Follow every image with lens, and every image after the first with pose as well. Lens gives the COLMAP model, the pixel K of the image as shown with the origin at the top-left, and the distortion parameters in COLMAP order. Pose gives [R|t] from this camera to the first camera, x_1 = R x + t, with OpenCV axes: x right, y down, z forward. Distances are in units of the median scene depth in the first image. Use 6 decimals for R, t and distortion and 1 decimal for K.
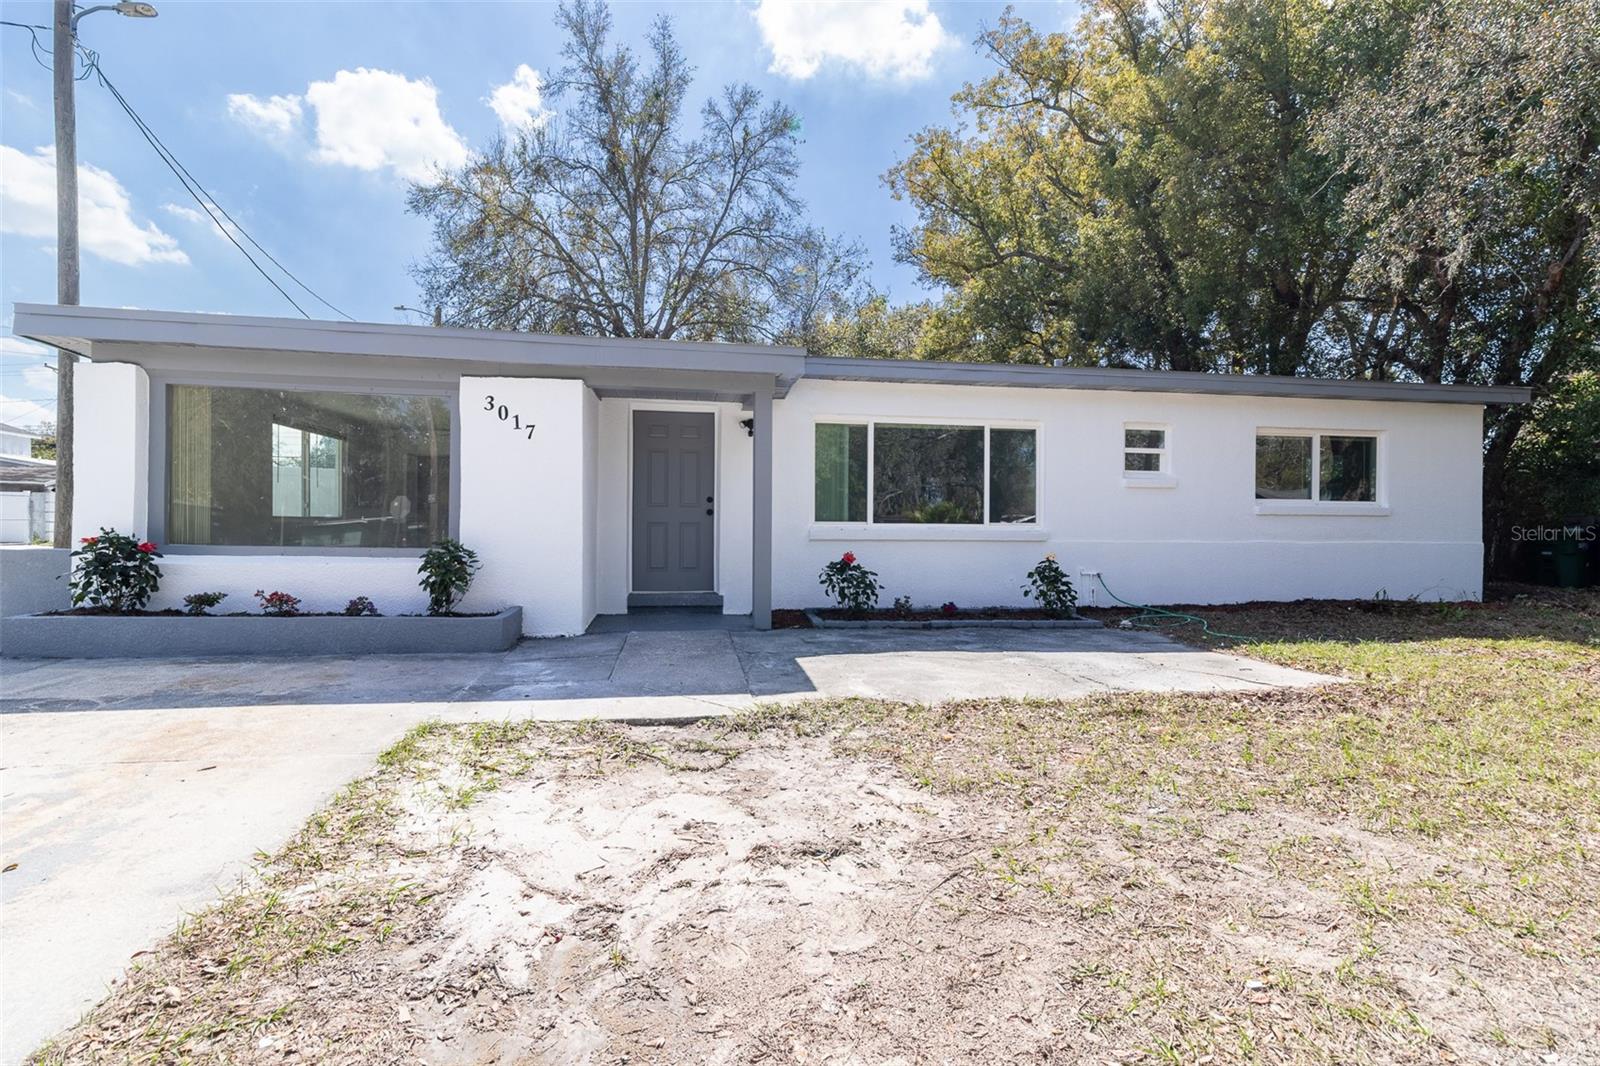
lens RADIAL K [[745.7, 0, 812.5], [0, 745.7, 528.9], [0, 0, 1]] dist [0.000951, 0.000429]
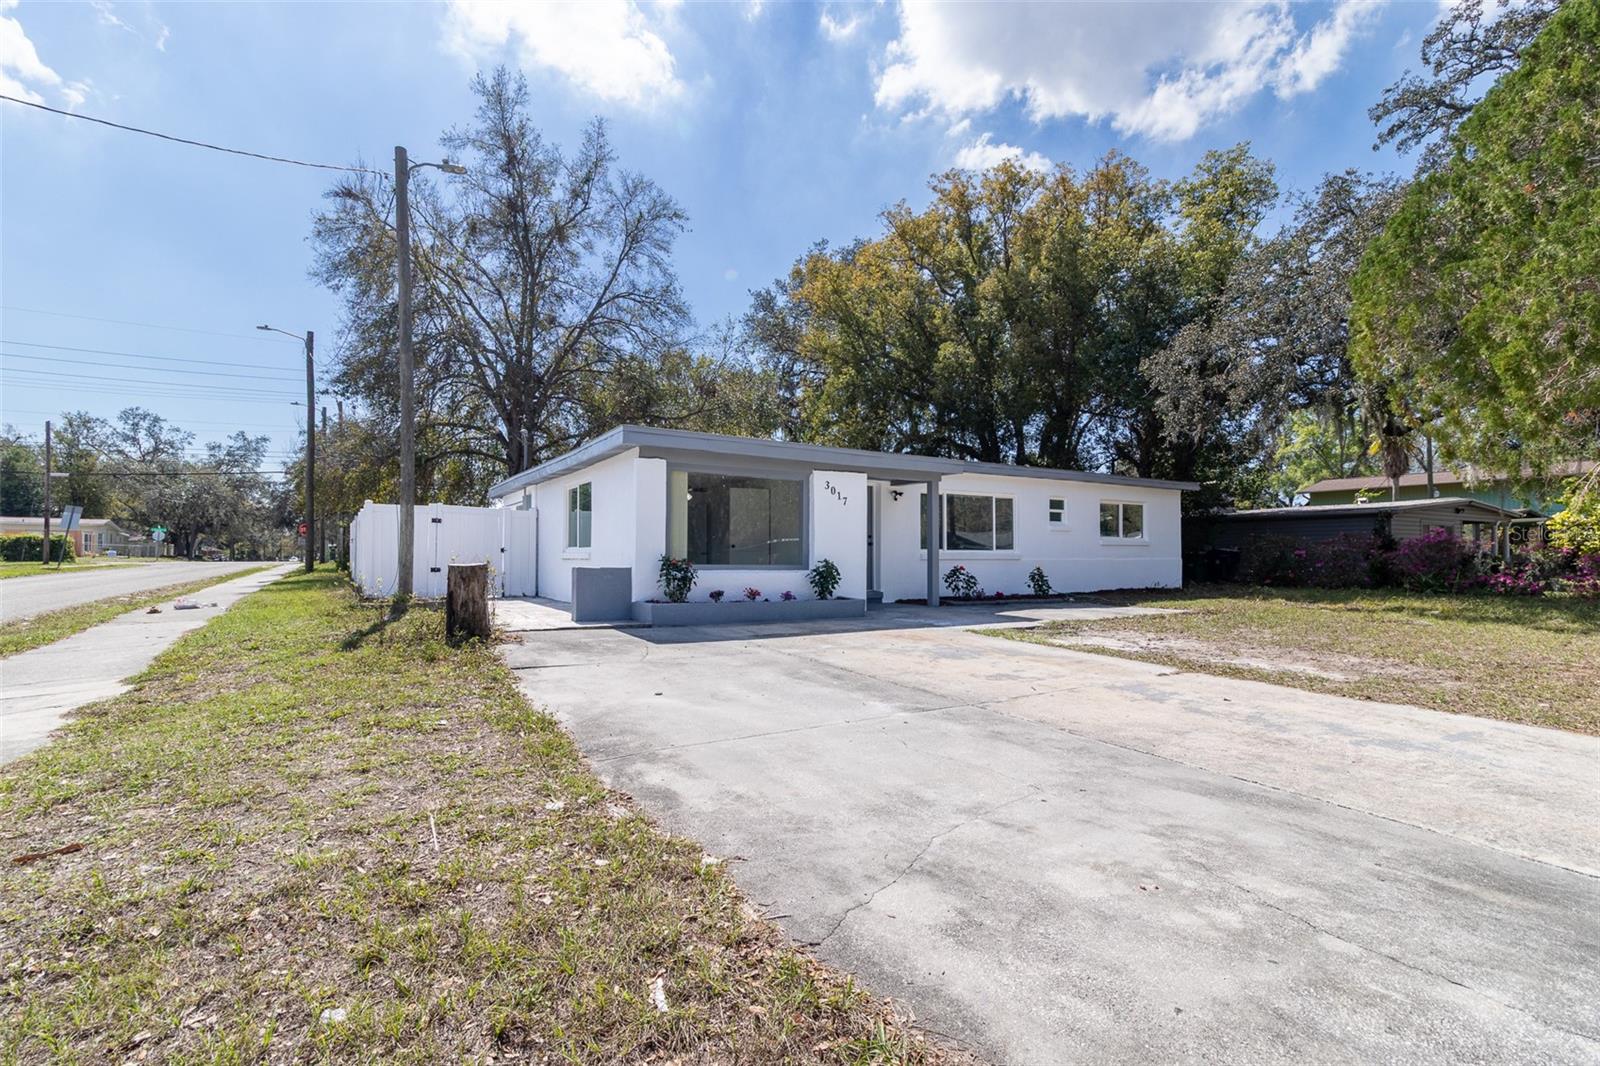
lens RADIAL K [[754.9, 0, 809.0], [0, 754.9, 539.4], [0, 0, 1]] dist [0.003745, 0.000400]
pose [[0.921869, 0.002813, 0.387491, -0.887321], [0.005994, 0.999750, -0.021519, 0.003359], [-0.387455, 0.022160, 0.921622, -0.514793]]
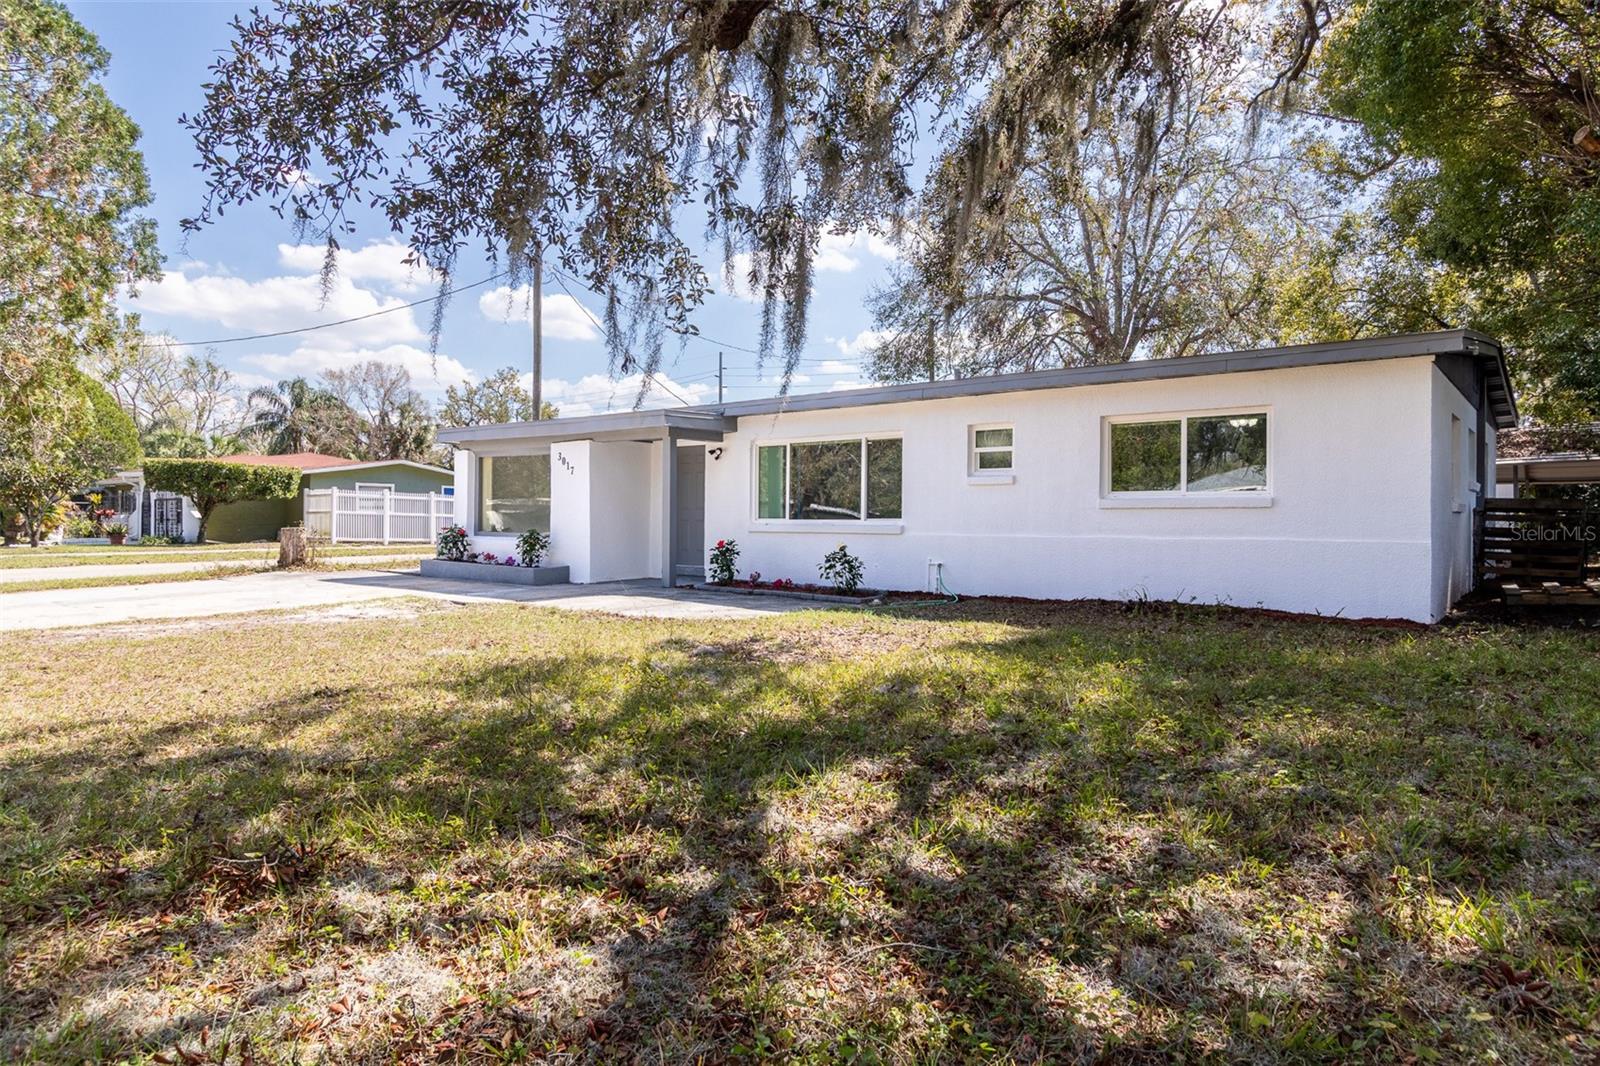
lens RADIAL K [[1027.4, 0, 800.0], [0, 1027.4, 533.0], [0, 0, 1]] dist [0.069093, 0.000563]
pose [[0.645315, 0.002638, -0.763912, 1.429613], [-0.007941, 0.999963, -0.003255, 0.019862], [0.763875, 0.008167, 0.645312, -0.147752]]
